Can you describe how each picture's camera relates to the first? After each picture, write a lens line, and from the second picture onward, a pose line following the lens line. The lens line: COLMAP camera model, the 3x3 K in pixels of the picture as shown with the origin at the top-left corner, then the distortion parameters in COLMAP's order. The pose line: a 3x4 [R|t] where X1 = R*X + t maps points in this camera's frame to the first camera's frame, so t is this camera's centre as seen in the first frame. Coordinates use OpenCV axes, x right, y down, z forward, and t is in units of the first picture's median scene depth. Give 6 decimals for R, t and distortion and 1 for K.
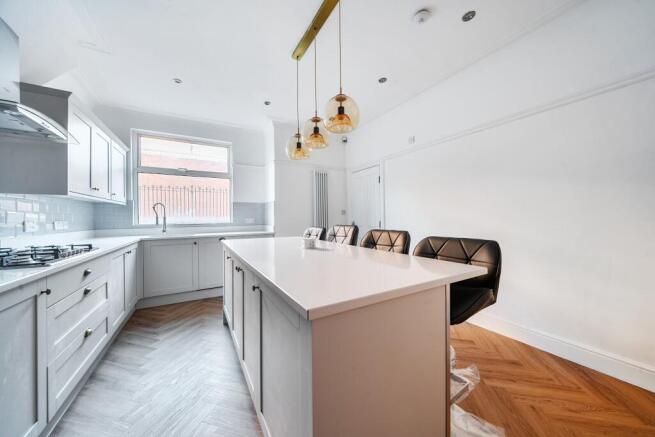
lens RADIAL K [[225.0, 0, 327.4], [0, 225.0, 216.6], [0, 0, 1]] dist [-0.000812, -0.000166]
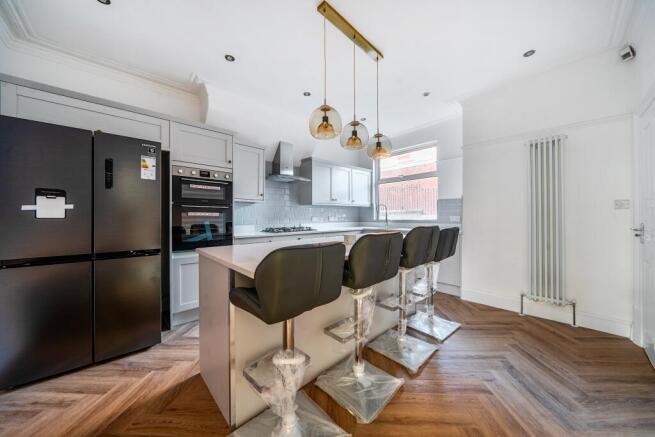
lens RADIAL K [[225.0, 0, 327.4], [0, 225.0, 216.6], [0, 0, 1]] dist [-0.000812, -0.000166]
pose [[0.229233, 0.006938, -0.973347, 0.504195], [0.007218, 0.999935, 0.008827, 0.000316], [0.973345, -0.009049, 0.229168, 0.330986]]
